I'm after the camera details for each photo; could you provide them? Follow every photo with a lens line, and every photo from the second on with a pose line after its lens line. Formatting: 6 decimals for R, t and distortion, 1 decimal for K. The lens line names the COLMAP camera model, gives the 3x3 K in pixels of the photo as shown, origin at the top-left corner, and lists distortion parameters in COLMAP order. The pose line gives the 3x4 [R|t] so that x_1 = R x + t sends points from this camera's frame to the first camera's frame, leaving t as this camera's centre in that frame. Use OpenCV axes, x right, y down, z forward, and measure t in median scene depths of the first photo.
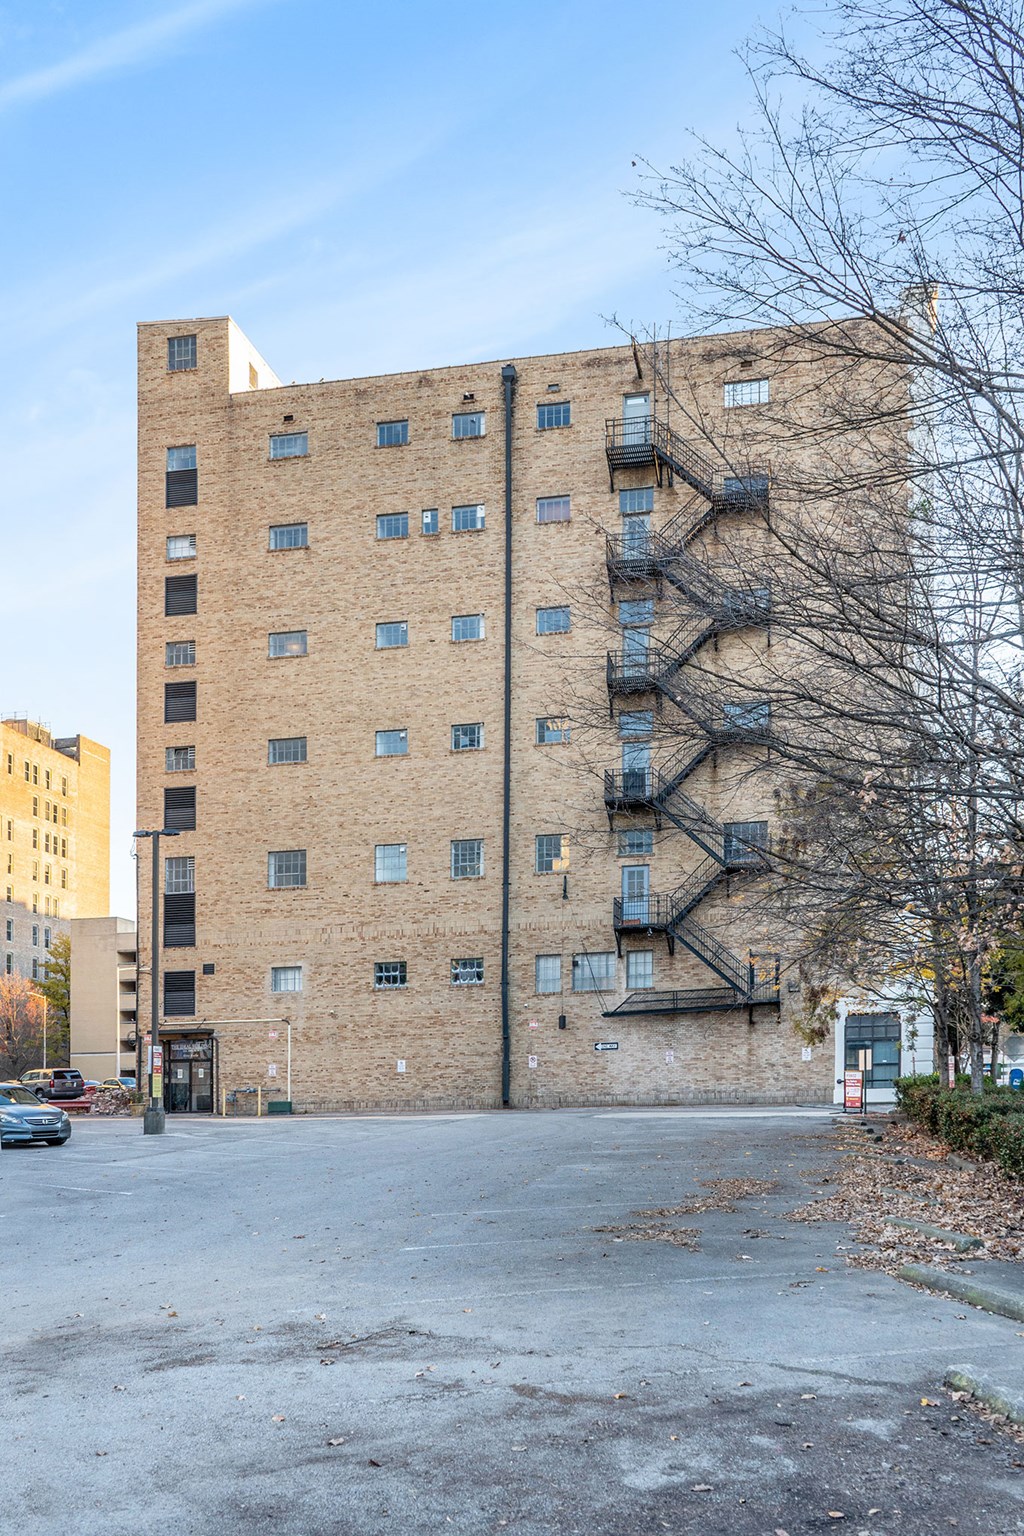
lens RADIAL K [[838.3, 0, 510.2], [0, 838.3, 713.4], [0, 0, 1]] dist [-0.030865, 0.014617]
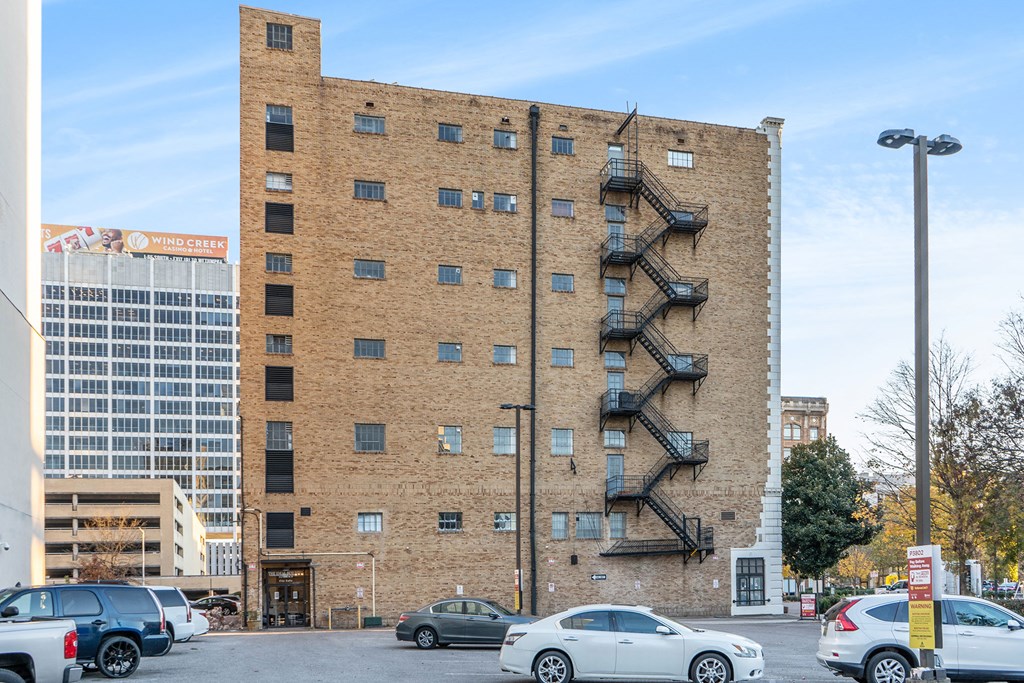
lens RADIAL K [[558.9, 0, 522.3], [0, 558.9, 342.2], [0, 0, 1]] dist [-0.030865, 0.014617]
pose [[0.953770, 0.127681, 0.272067, -0.267377], [-0.121242, 0.991800, -0.040420, 0.039637], [-0.274997, 0.005566, 0.961429, 0.084576]]
